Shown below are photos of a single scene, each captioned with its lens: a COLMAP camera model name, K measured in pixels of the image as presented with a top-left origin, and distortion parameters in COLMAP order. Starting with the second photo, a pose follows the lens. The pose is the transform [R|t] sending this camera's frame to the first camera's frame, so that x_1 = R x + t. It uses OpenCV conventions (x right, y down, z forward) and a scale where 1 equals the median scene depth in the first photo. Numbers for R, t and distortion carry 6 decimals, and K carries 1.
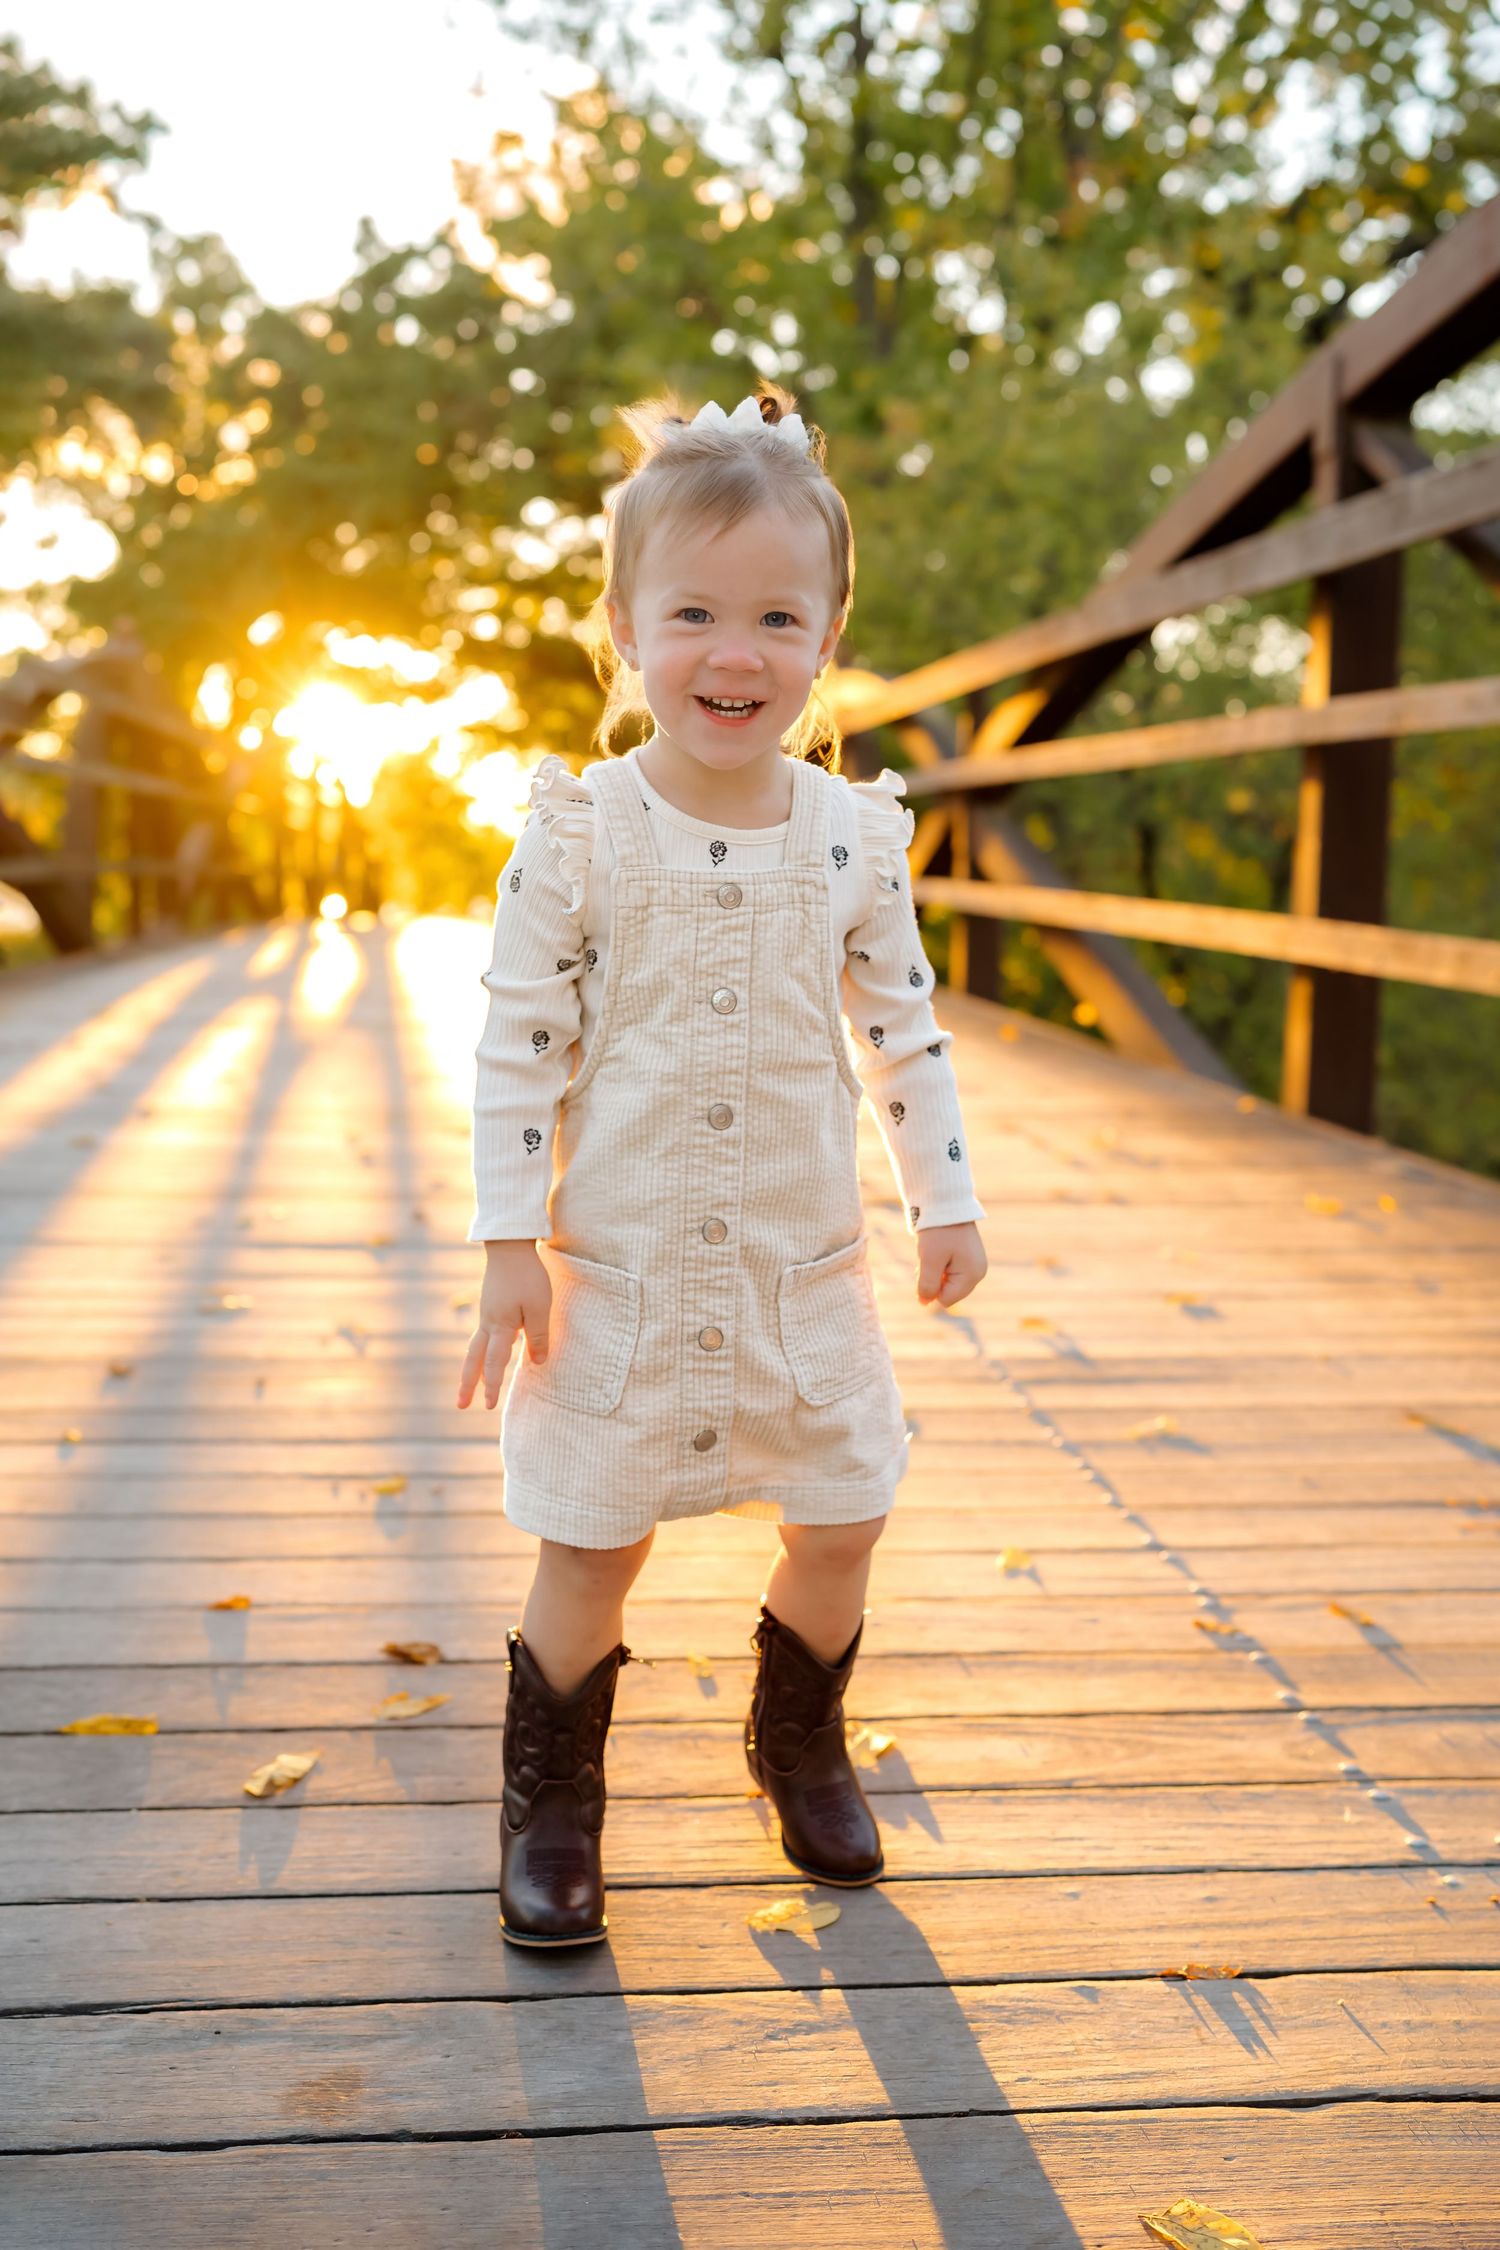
lens RADIAL K [[2238.6, 0, 750.0], [0, 2238.6, 1125.0], [0, 0, 1]] dist [-0.011197, -0.212269]
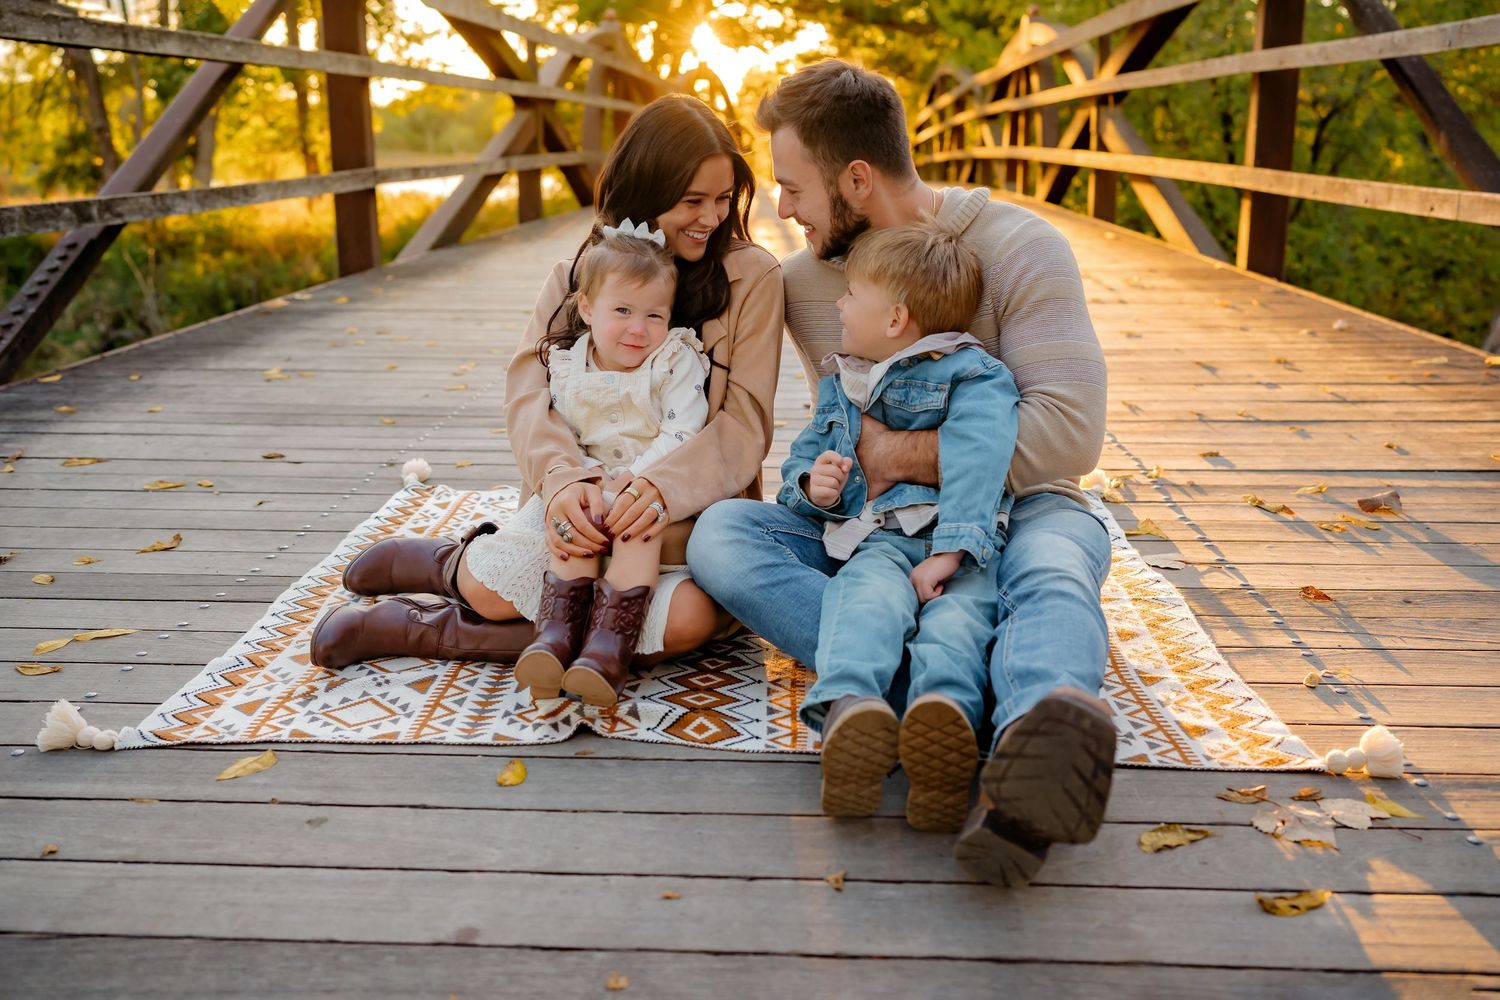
lens RADIAL K [[1492.4, 0, 750.0], [0, 1492.4, 500.0], [0, 0, 1]] dist [-0.011197, -0.212269]
pose [[0.987160, 0.007402, -0.159566, 0.022064], [0.011584, 0.992978, 0.117728, 0.025539], [0.159317, -0.118065, 0.980142, -0.235127]]
